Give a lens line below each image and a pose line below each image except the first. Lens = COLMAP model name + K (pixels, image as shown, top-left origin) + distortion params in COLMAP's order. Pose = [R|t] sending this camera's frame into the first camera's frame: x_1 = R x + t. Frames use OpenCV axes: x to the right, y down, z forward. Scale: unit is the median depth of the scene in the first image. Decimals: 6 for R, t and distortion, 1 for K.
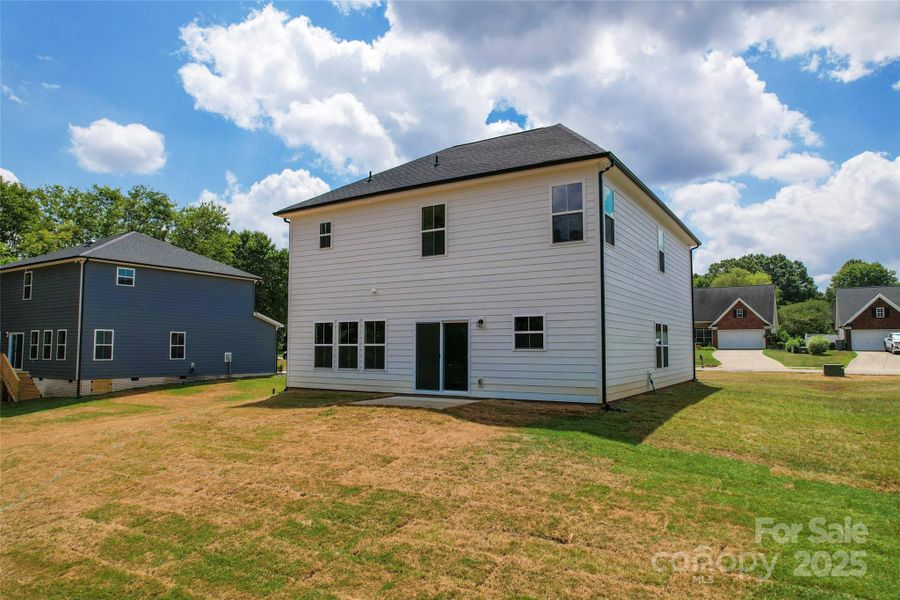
lens RADIAL K [[570.2, 0, 448.1], [0, 570.2, 298.4], [0, 0, 1]] dist [-0.035400, 0.008590]
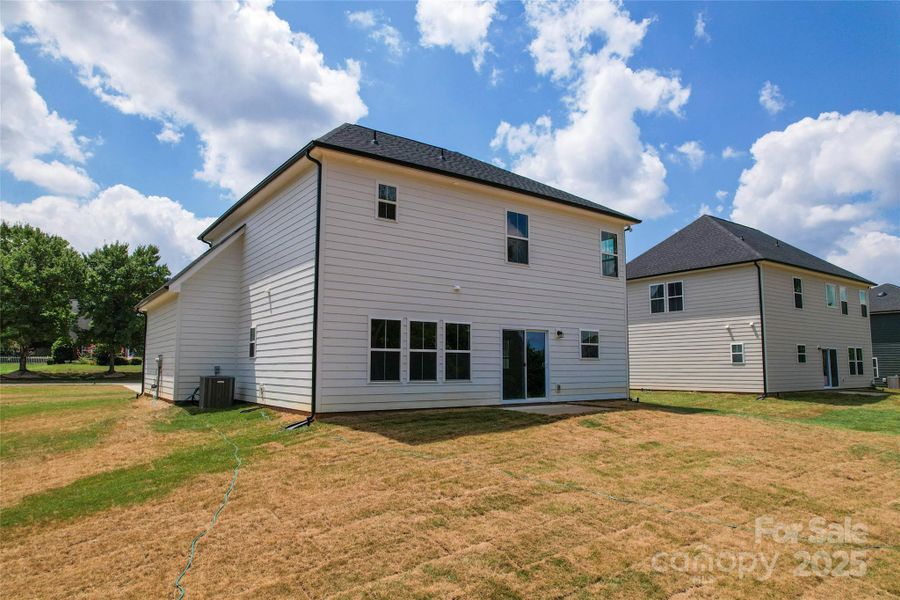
lens RADIAL K [[570.2, 0, 447.3], [0, 570.2, 303.3], [0, 0, 1]] dist [-0.035400, 0.008590]
pose [[0.381152, 0.102016, 0.918867, -0.919334], [-0.084868, 0.993558, -0.075105, 0.074731], [-0.920609, -0.049356, 0.387354, 0.680755]]
